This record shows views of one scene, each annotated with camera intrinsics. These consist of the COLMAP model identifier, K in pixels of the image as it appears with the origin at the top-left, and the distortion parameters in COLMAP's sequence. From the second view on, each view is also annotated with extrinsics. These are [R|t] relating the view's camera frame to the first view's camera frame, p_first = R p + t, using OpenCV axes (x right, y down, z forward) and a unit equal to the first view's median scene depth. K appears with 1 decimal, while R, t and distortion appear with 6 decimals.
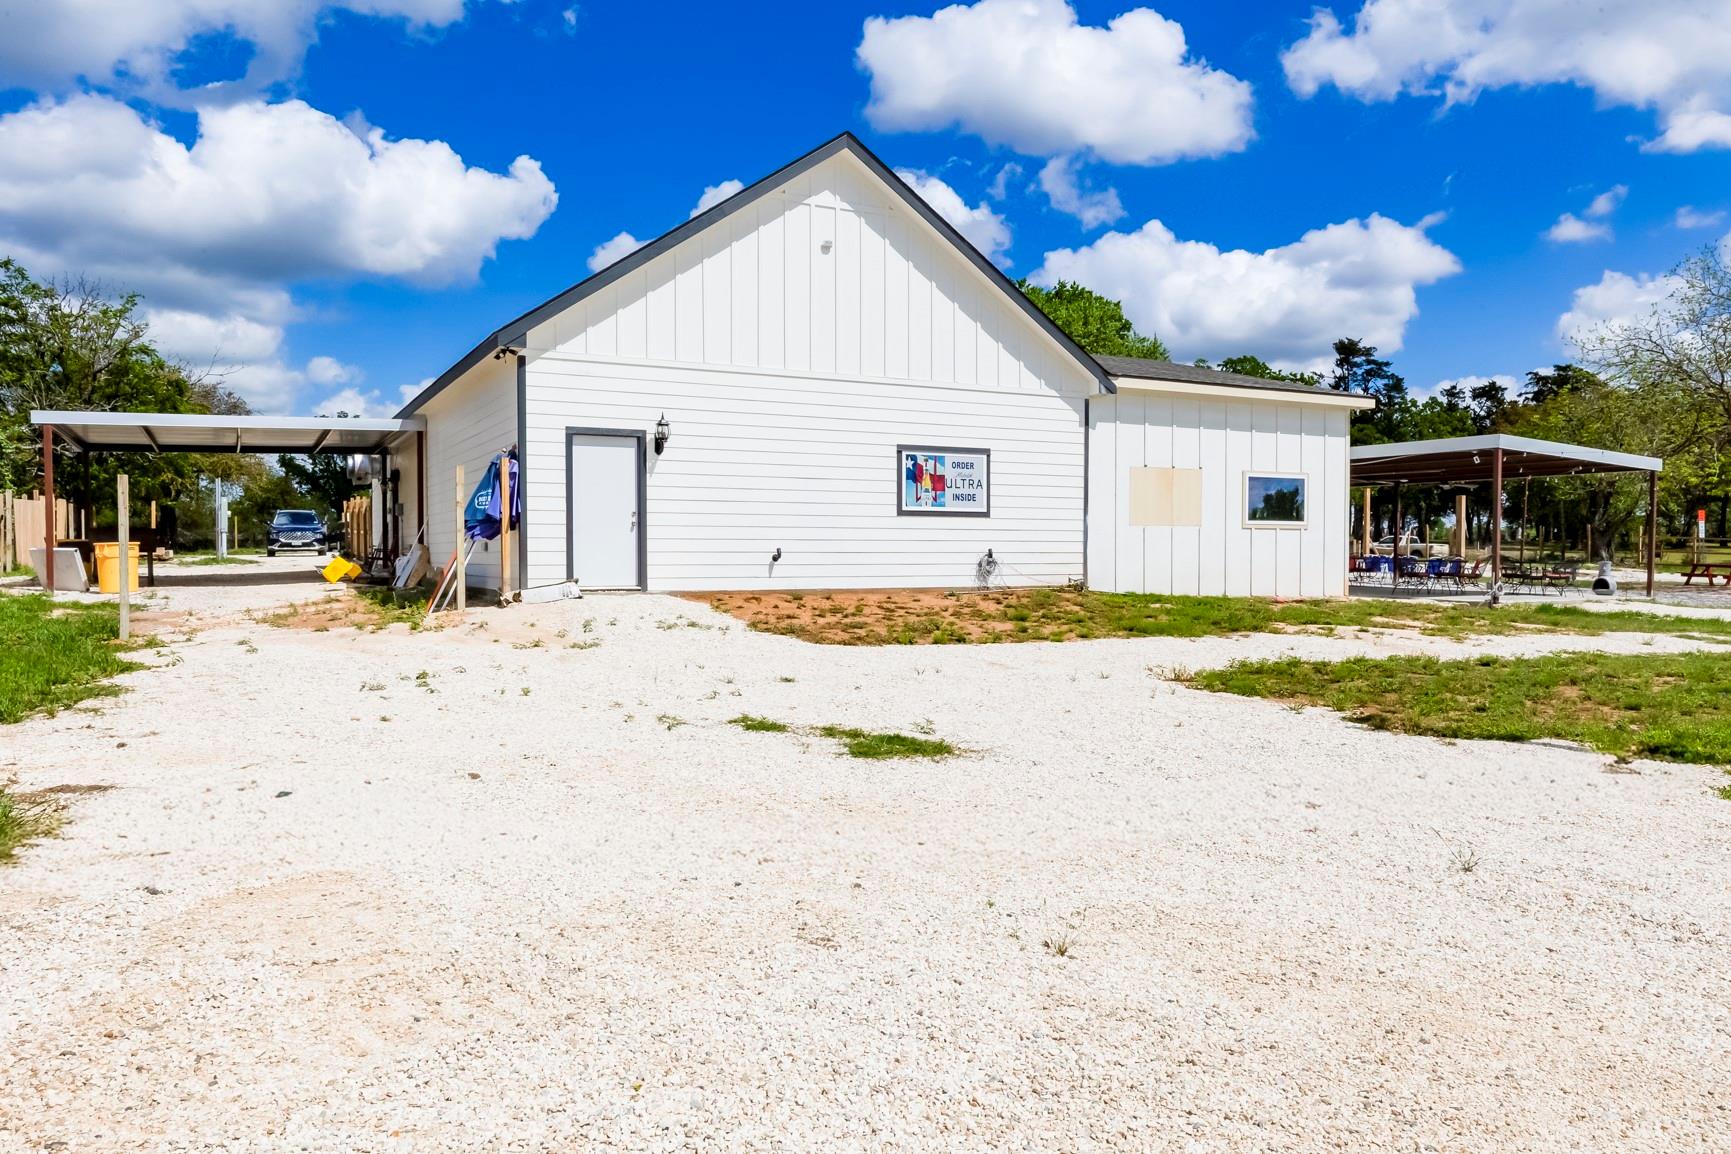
lens RADIAL K [[1218.2, 0, 870.1], [0, 1218.2, 568.8], [0, 0, 1]] dist [-0.006556, -0.006264]
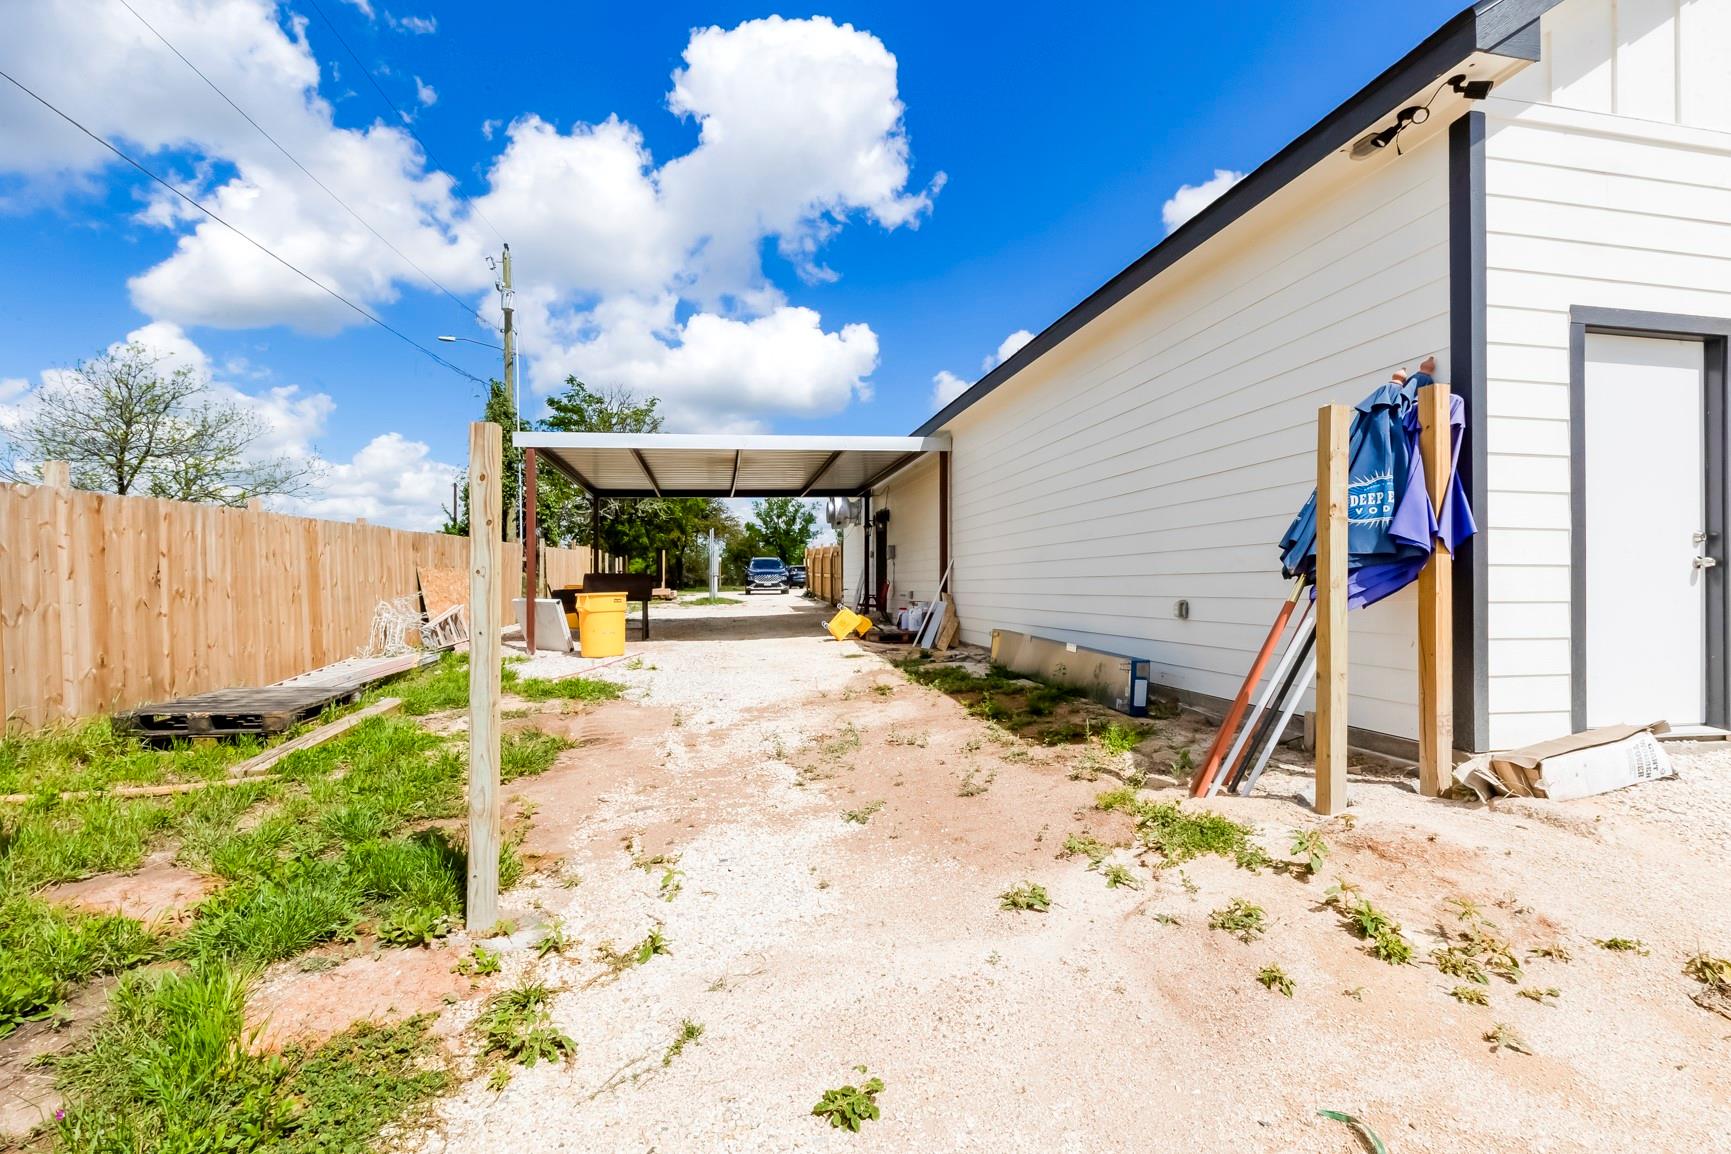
lens RADIAL K [[779.6, 0, 868.0], [0, 779.6, 586.5], [0, 0, 1]] dist [-0.005297, 0.000400]
pose [[0.958522, 0.002788, -0.285004, -0.211664], [-0.006454, 0.999908, -0.011924, -0.014190], [0.284945, 0.013269, 0.958452, 0.386466]]
